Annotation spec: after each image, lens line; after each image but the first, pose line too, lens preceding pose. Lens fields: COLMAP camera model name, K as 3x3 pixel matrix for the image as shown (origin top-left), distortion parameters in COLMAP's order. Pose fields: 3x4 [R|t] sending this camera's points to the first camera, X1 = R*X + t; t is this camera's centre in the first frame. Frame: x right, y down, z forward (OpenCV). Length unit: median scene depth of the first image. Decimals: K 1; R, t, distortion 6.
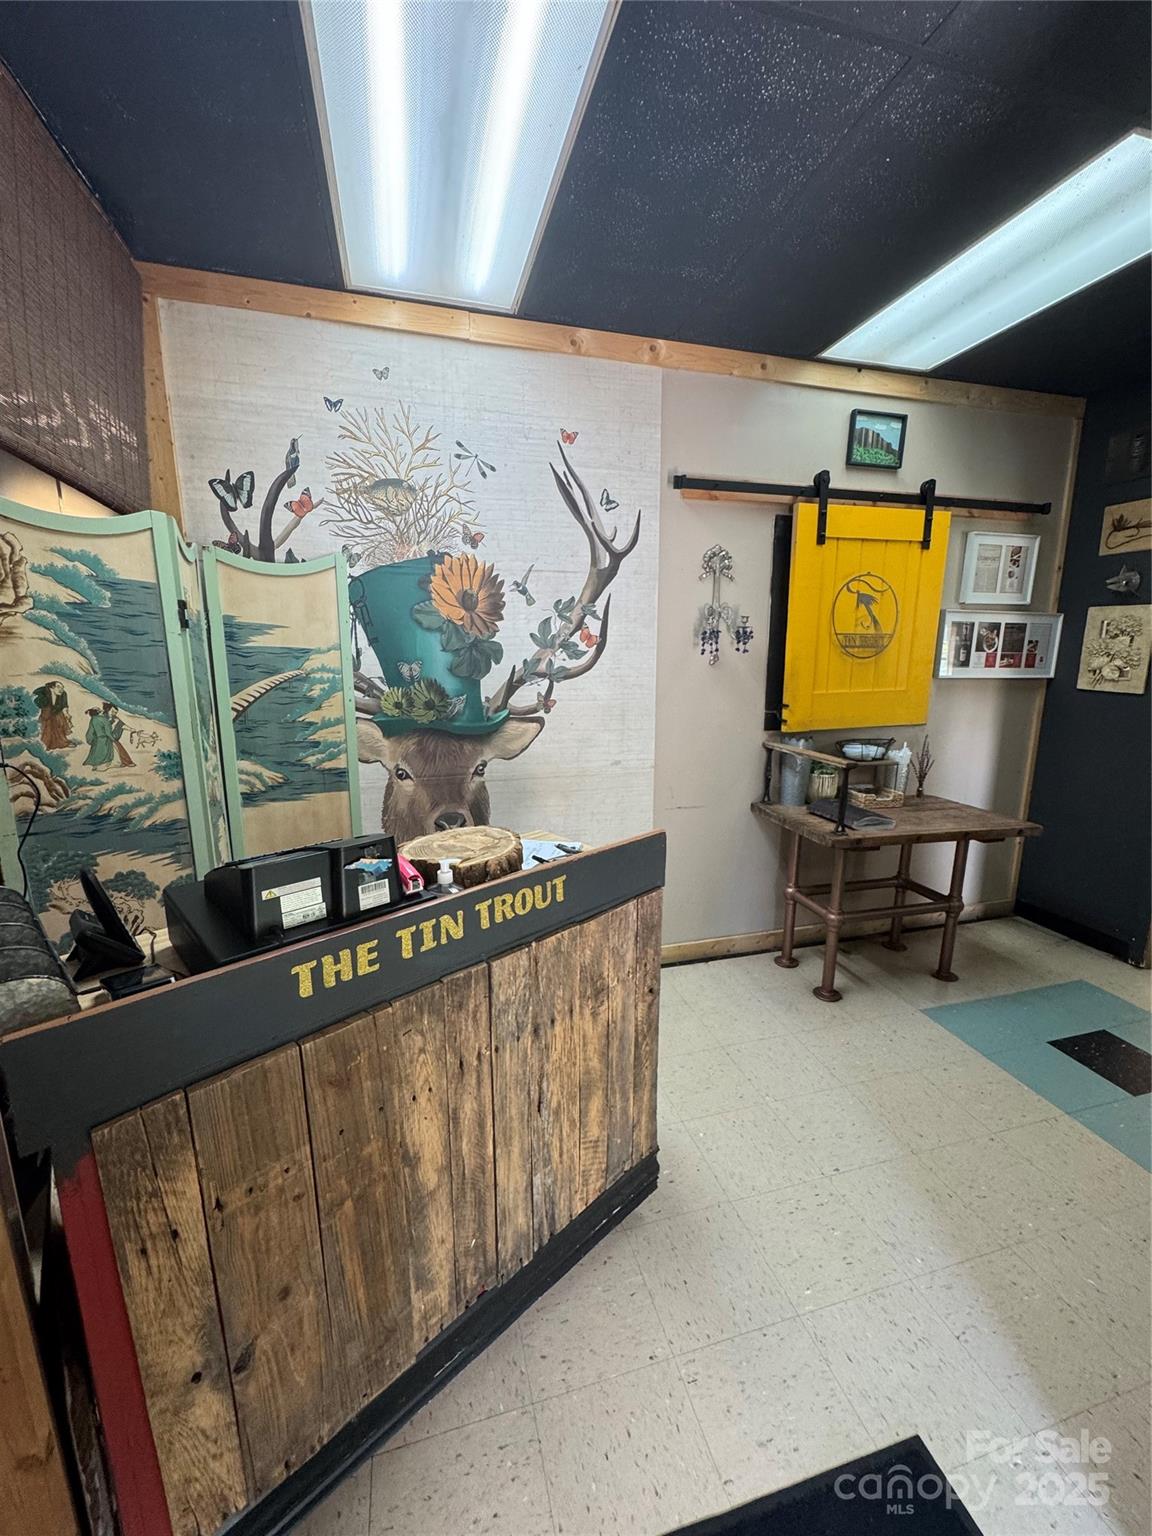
lens RADIAL K [[617.5, 0, 573.4], [0, 617.5, 767.3], [0, 0, 1]] dist [-0.004489, 0.000811]
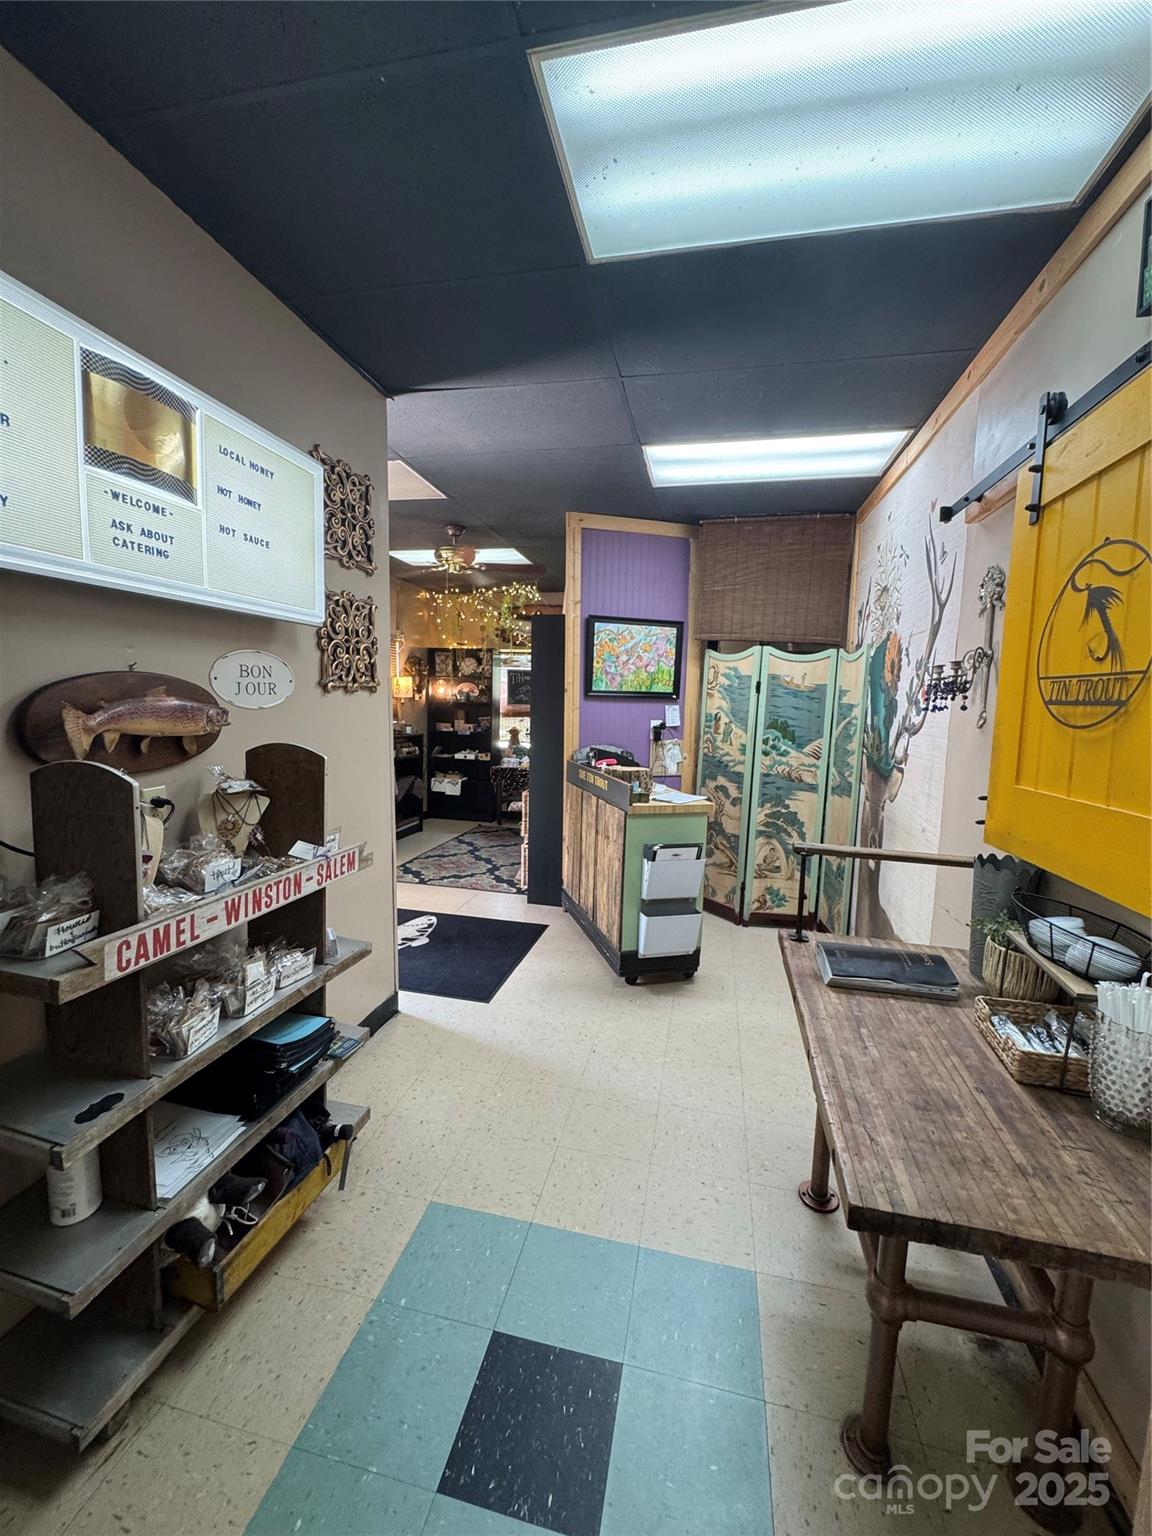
lens RADIAL K [[617.5, 0, 573.0], [0, 617.5, 767.5], [0, 0, 1]] dist [-0.004489, 0.000811]
pose [[-0.477069, 0.084170, -0.874826, 1.835286], [-0.194349, 0.960656, 0.198413, -0.293561], [0.857108, 0.264678, -0.441941, 1.567276]]
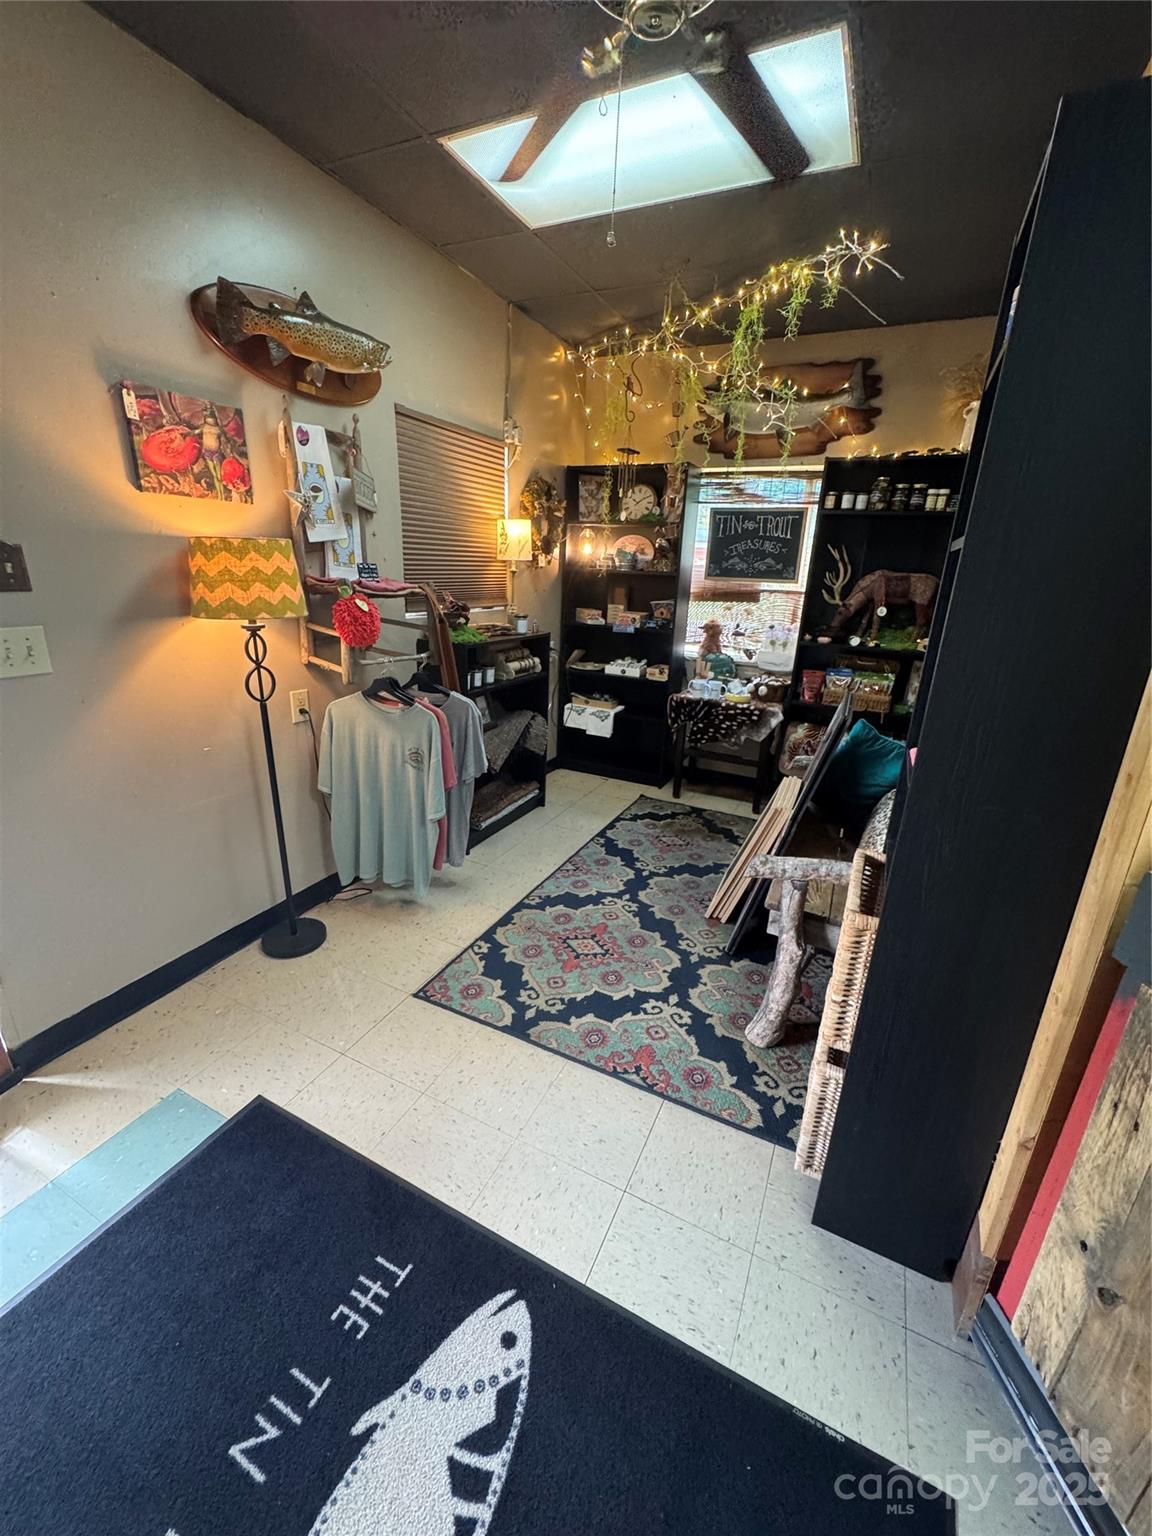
lens RADIAL K [[617.5, 0, 579.2], [0, 617.5, 768.0], [0, 0, 1]] dist [-0.004489, 0.000811]
pose [[-0.661138, 0.212779, -0.719459, 1.795827], [-0.183911, 0.883722, 0.430363, -0.286950], [0.727374, 0.416846, -0.545130, 1.534707]]
